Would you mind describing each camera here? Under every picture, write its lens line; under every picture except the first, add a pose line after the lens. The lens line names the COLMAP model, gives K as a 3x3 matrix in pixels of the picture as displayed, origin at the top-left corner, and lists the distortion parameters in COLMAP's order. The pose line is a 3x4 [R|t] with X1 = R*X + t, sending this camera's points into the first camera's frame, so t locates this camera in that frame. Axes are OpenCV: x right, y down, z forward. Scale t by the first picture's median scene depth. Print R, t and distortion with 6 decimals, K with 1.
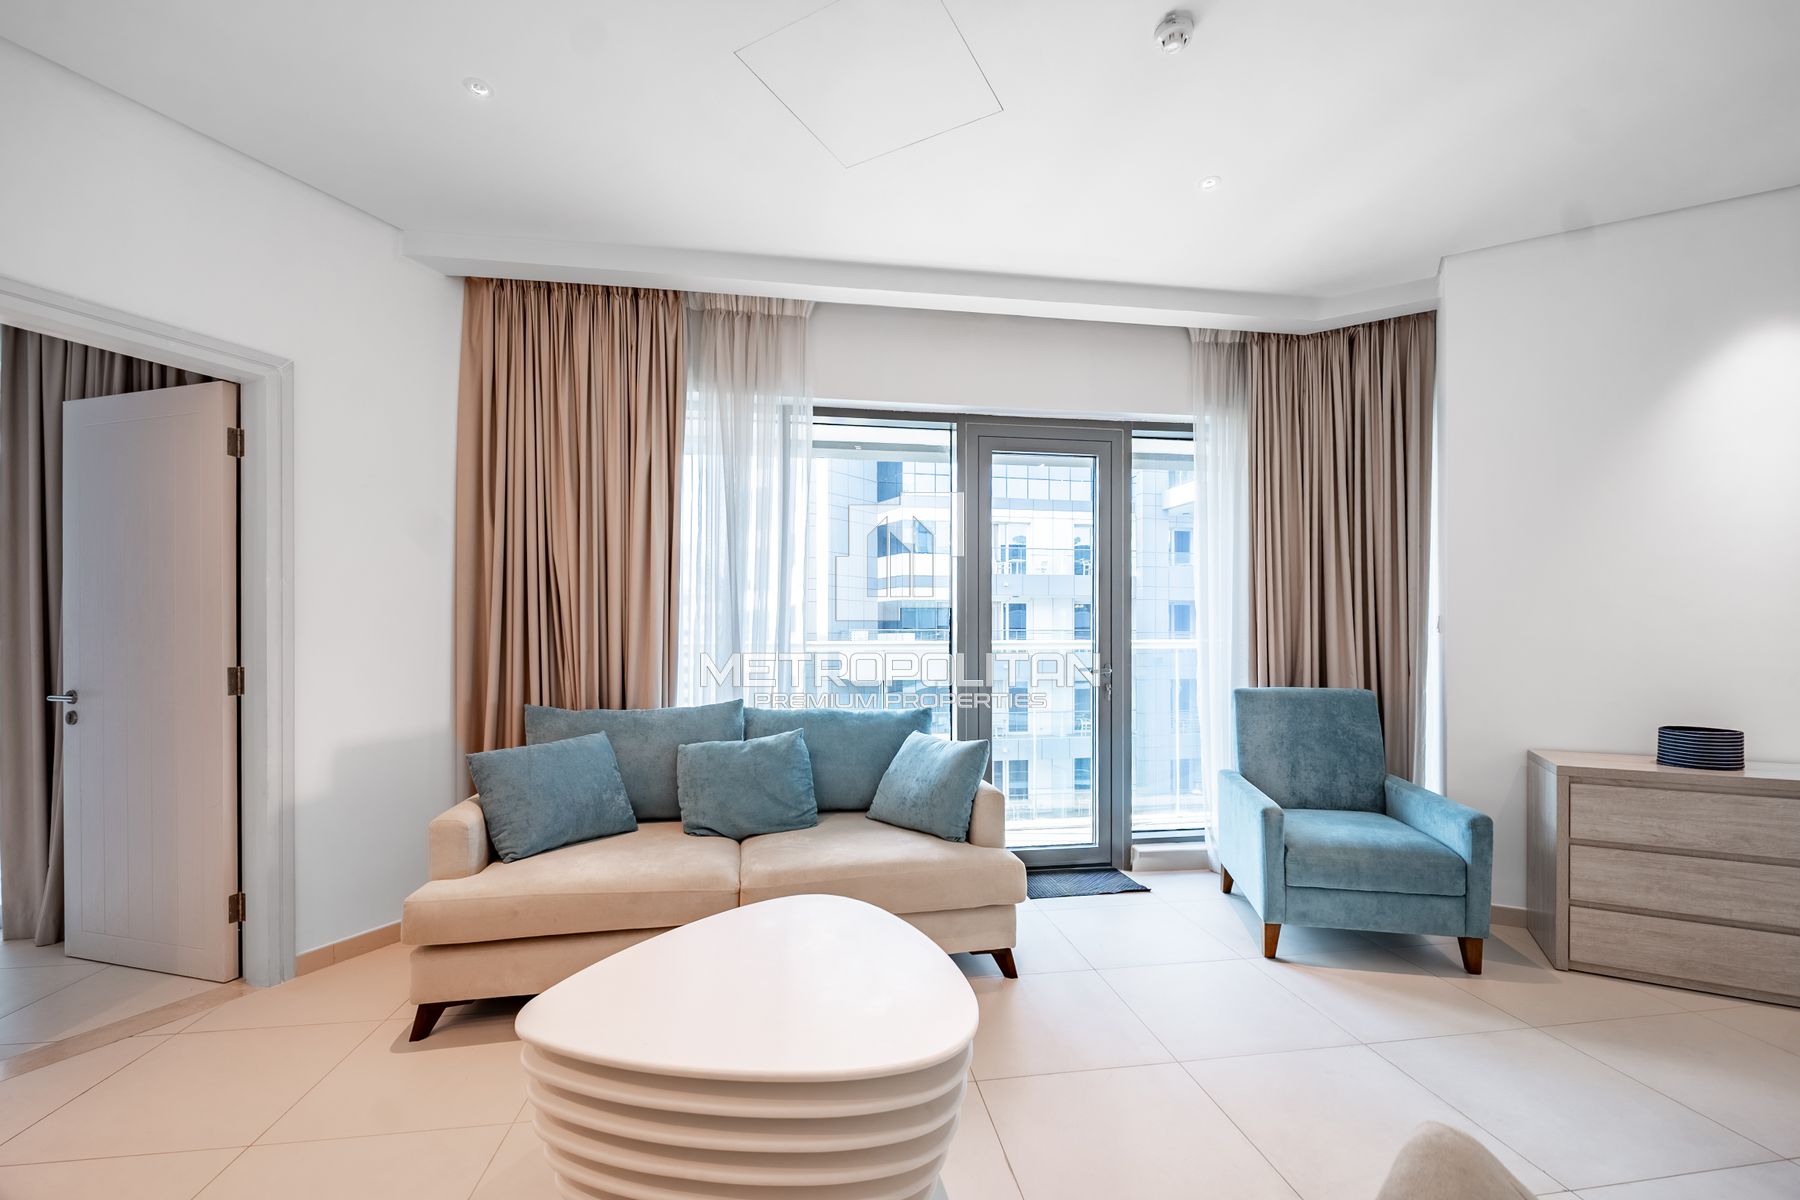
lens RADIAL K [[744.5, 0, 901.1], [0, 744.5, 645.6], [0, 0, 1]] dist [-0.001002, -0.000144]
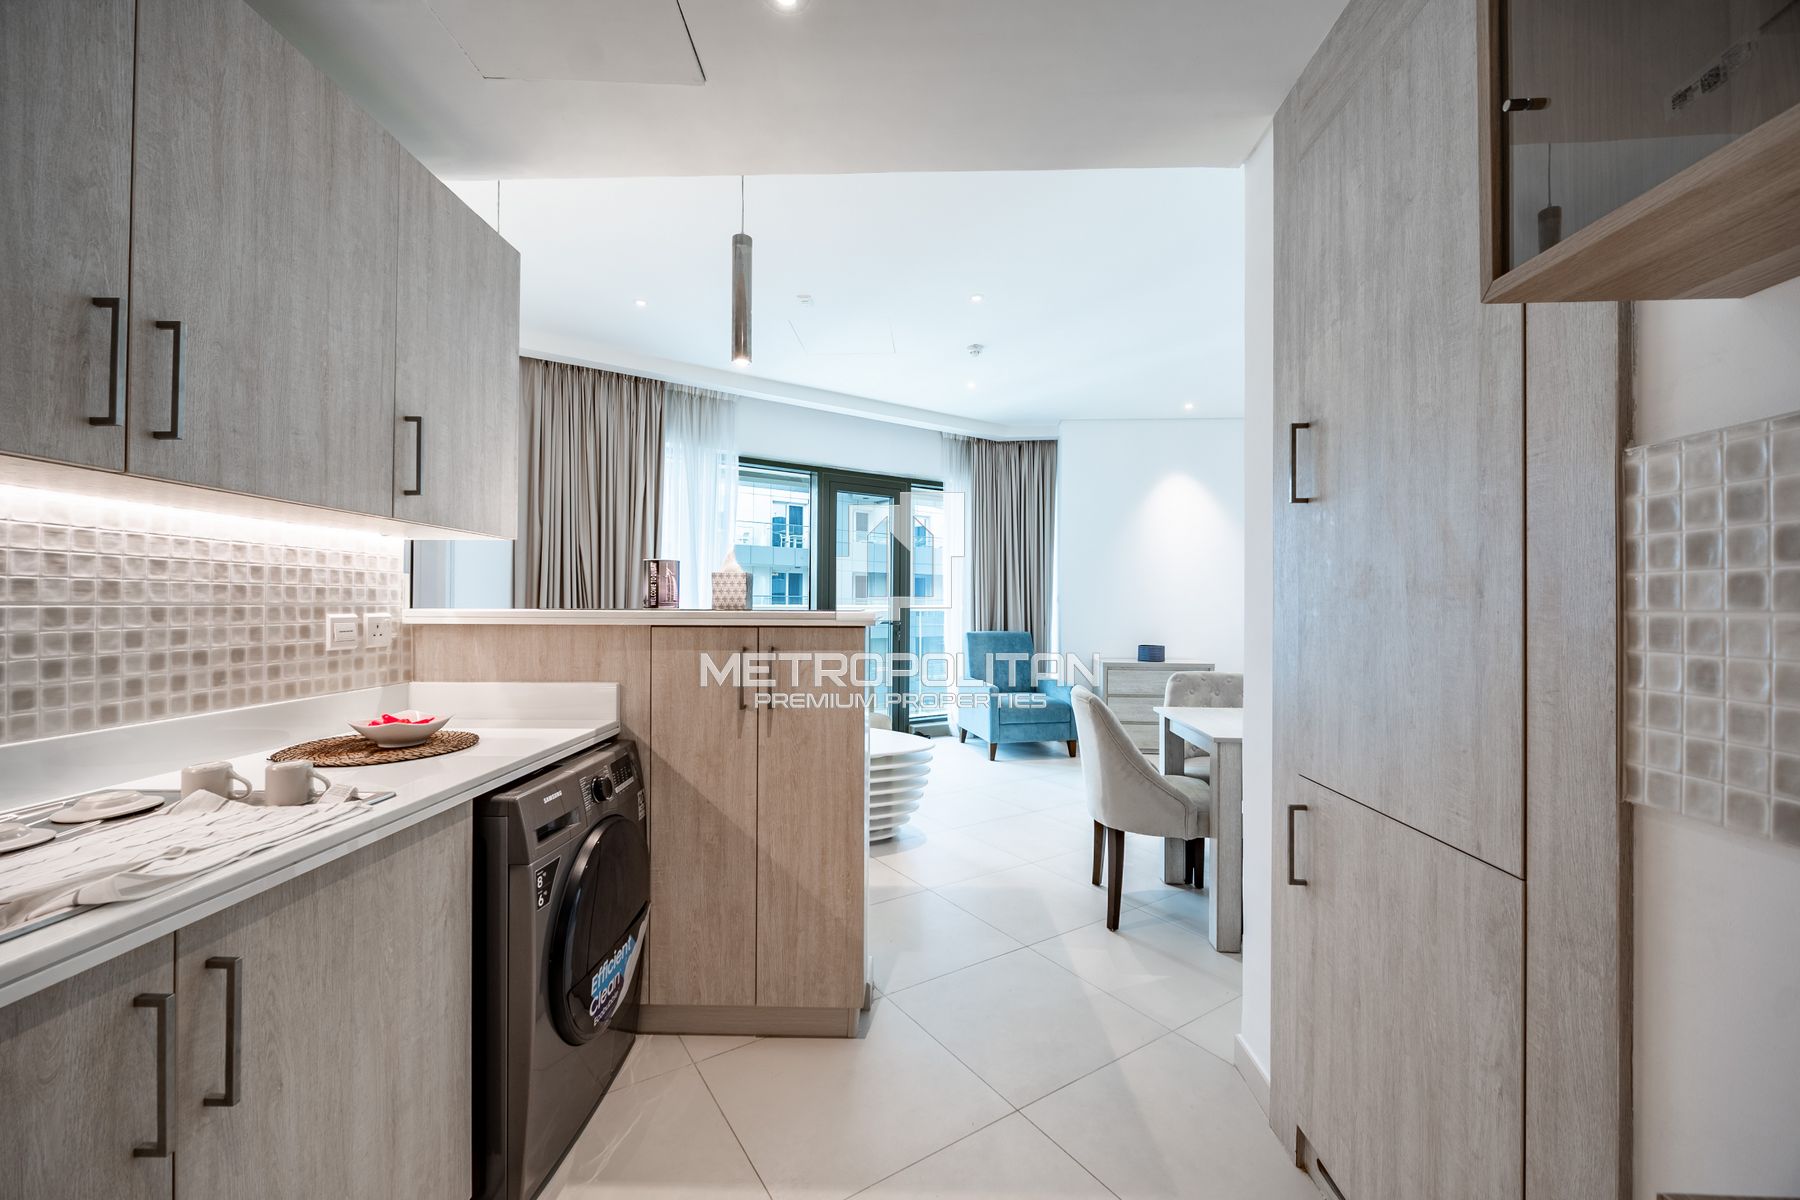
lens RADIAL K [[747.6, 0, 900.0], [0, 747.6, 600.0], [0, 0, 1]] dist [-0.000162, -0.000034]
pose [[0.906788, 0.011867, 0.421421, -0.479997], [-0.005217, 0.999843, -0.016928, 0.010027], [-0.421555, 0.013152, 0.906707, -0.604559]]
